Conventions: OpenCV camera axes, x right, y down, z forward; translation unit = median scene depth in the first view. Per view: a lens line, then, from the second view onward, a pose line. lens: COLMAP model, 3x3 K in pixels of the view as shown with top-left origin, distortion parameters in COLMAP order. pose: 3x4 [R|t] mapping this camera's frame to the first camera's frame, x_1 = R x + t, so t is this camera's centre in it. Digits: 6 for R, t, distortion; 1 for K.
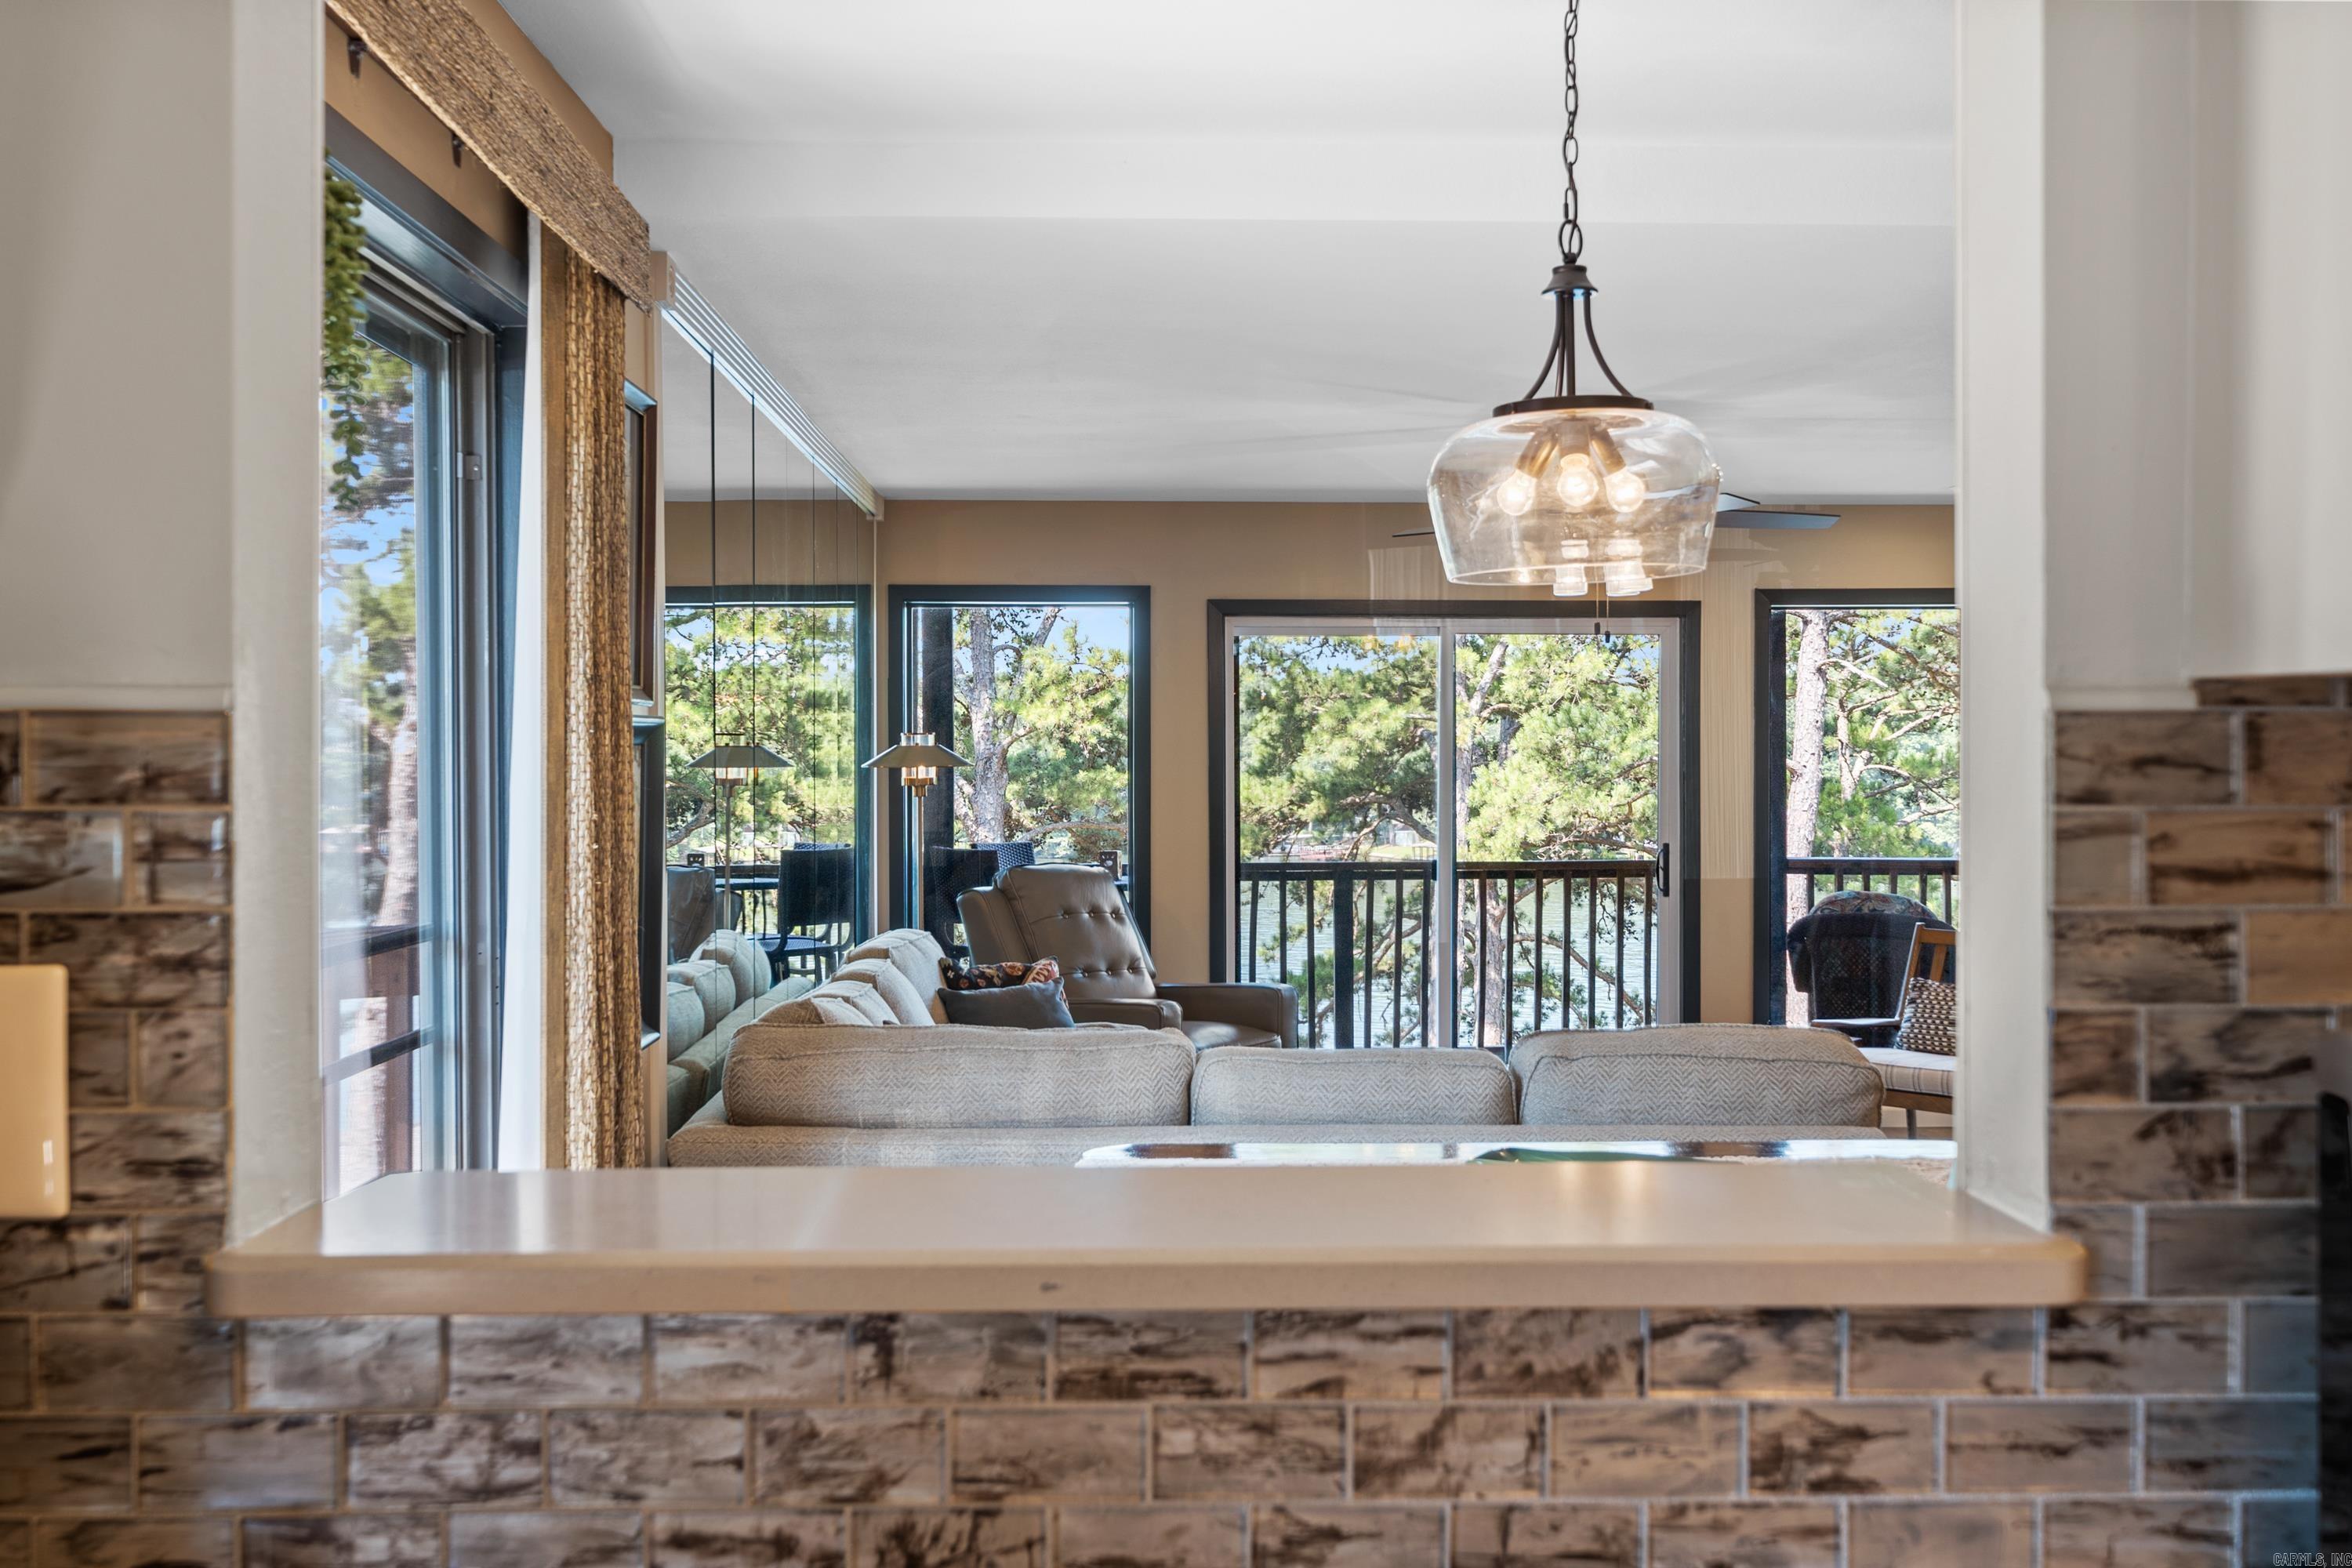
lens RADIAL K [[2325.6, 0, 1156.8], [0, 2325.6, 784.4], [0, 0, 1]] dist [-0.016777, 0.000000]
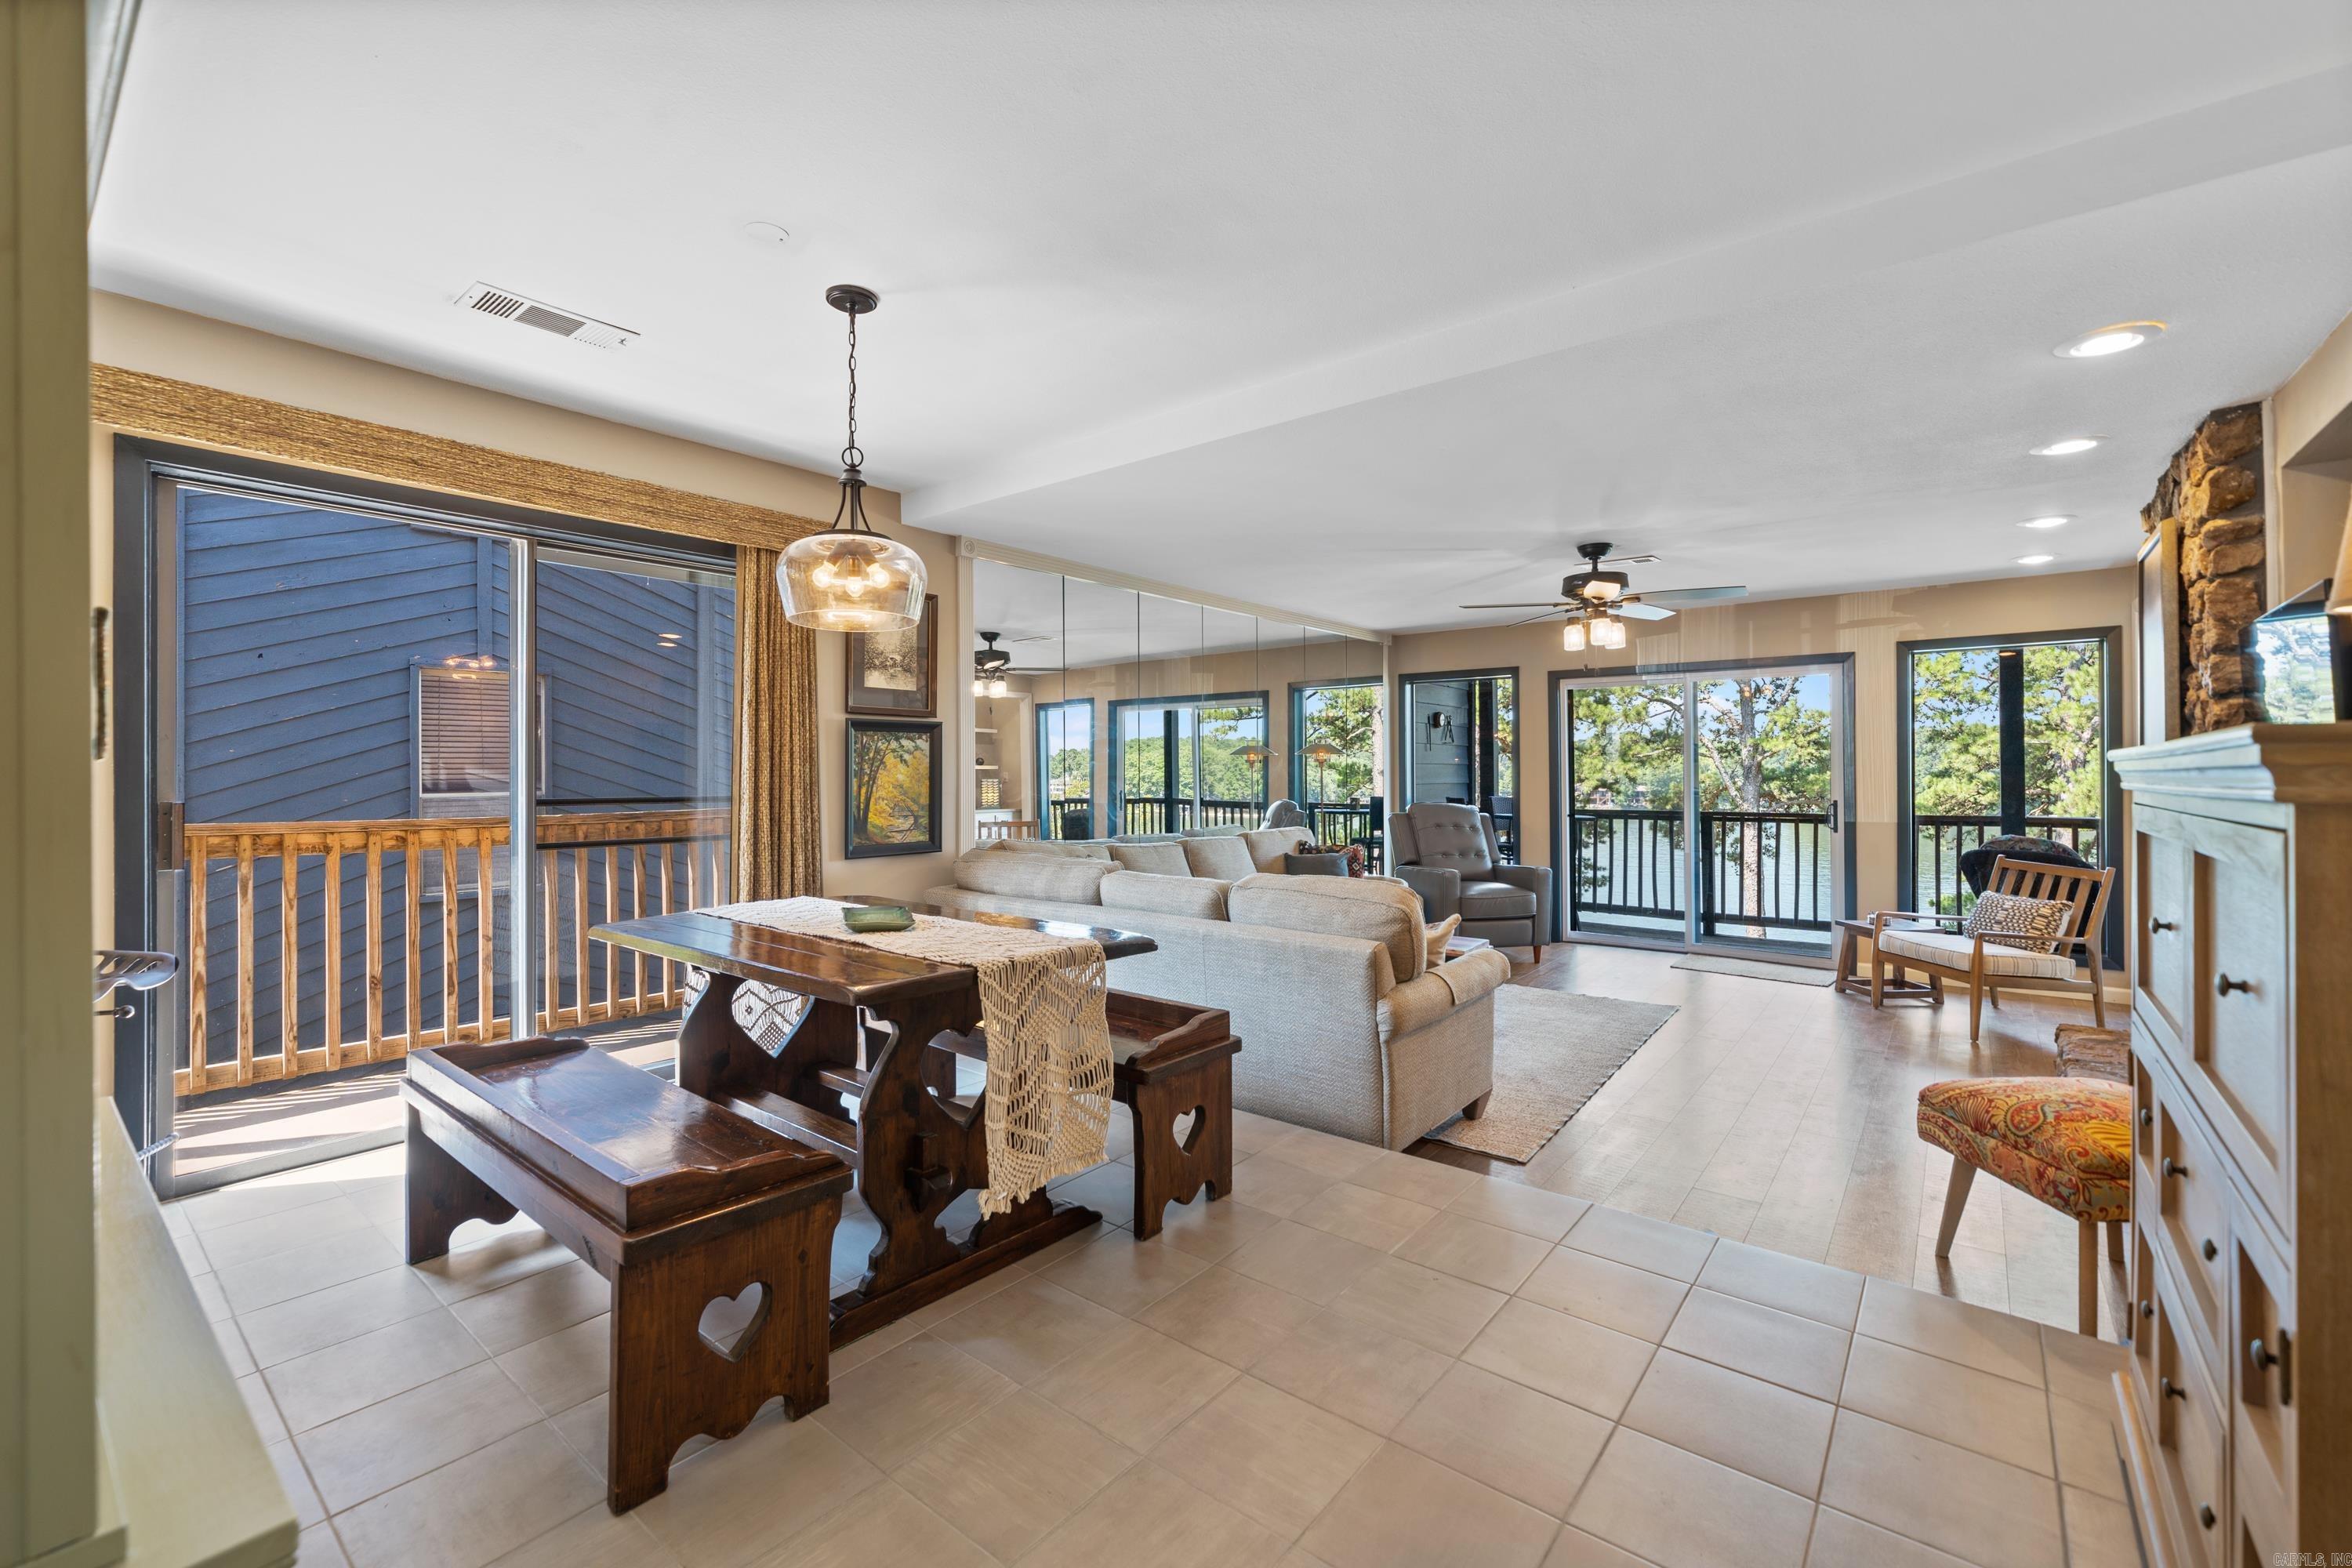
lens RADIAL K [[970.2, 0, 1188.9], [0, 970.2, 762.6], [0, 0, 1]] dist [0.003092, 0.000129]
pose [[0.764027, -0.006063, -0.645156, 0.261928], [-0.008196, 0.999784, -0.019102, 0.012967], [0.645132, 0.019882, 0.763812, 0.149080]]
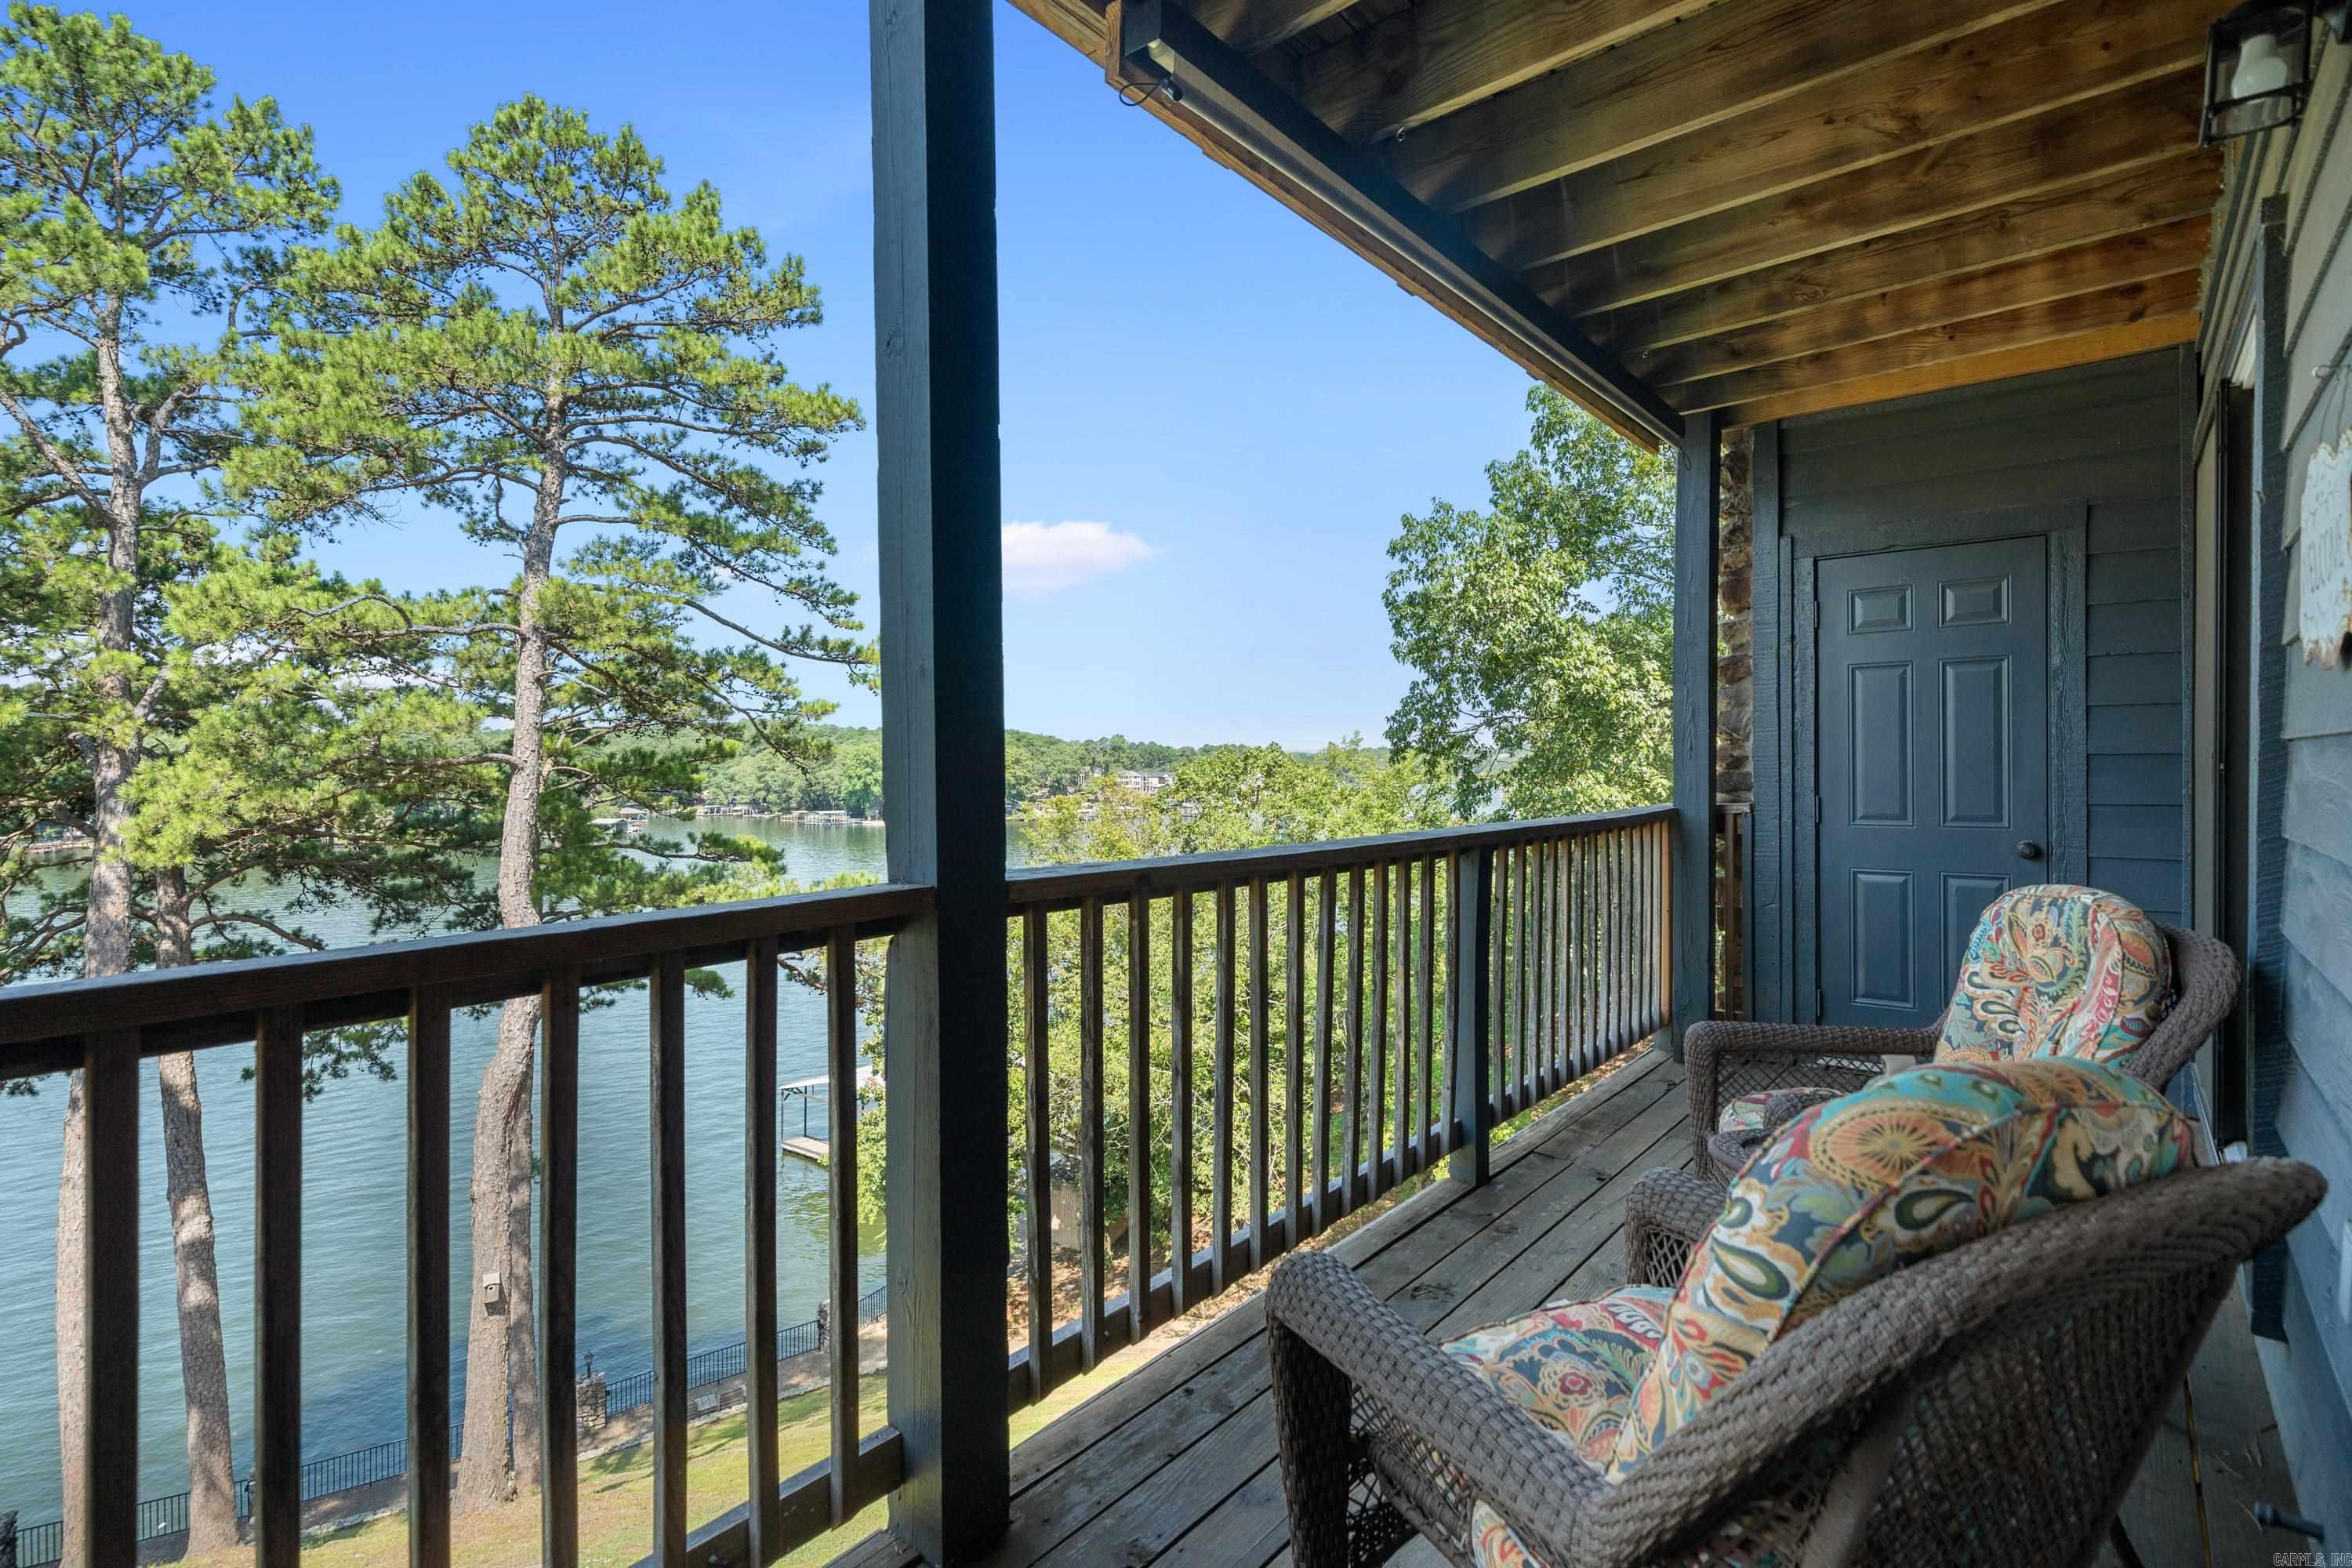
lens RADIAL K [[1059.2, 0, 1197.2], [0, 1059.2, 781.3], [0, 0, 1]] dist [0.005052, -0.000184]
pose [[0.635187, -0.009428, 0.772301, 0.188759], [0.014214, 0.999899, 0.000515, 0.014819], [-0.772228, 0.010650, 0.635256, 0.931230]]
